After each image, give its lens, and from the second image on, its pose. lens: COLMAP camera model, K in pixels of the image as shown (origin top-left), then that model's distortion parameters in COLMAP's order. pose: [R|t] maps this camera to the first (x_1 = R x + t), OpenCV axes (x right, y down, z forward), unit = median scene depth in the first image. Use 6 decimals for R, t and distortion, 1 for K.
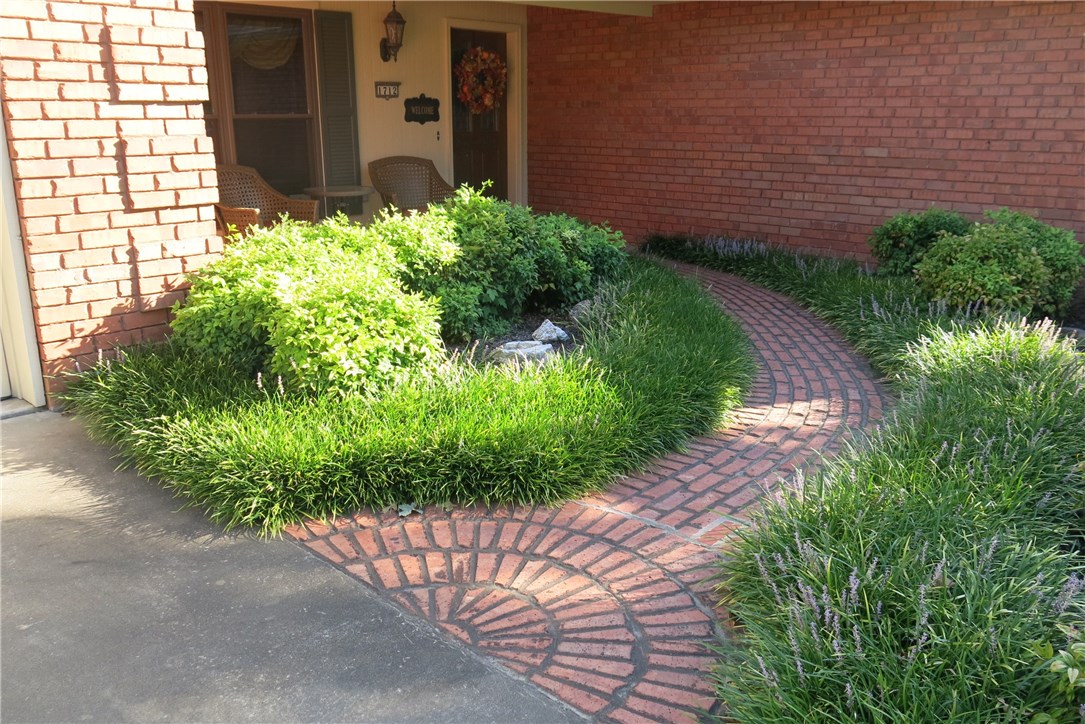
lens RADIAL K [[906.7, 0, 542.6], [0, 906.7, 370.1], [0, 0, 1]] dist [-0.025278, 0.013039]
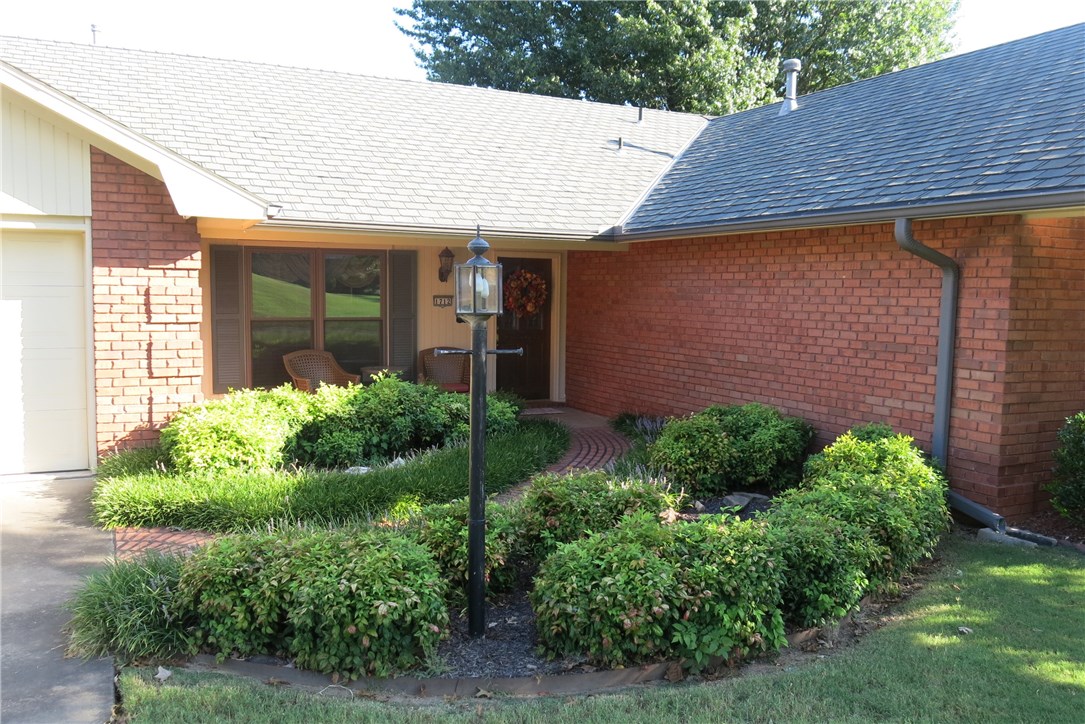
lens RADIAL K [[906.7, 0, 542.6], [0, 906.7, 370.1], [0, 0, 1]] dist [-0.025278, 0.013039]
pose [[0.938330, 0.042692, -0.343095, 0.591924], [-0.107024, 0.979472, -0.170821, 0.028678], [0.328760, 0.197006, 0.923637, -0.305391]]
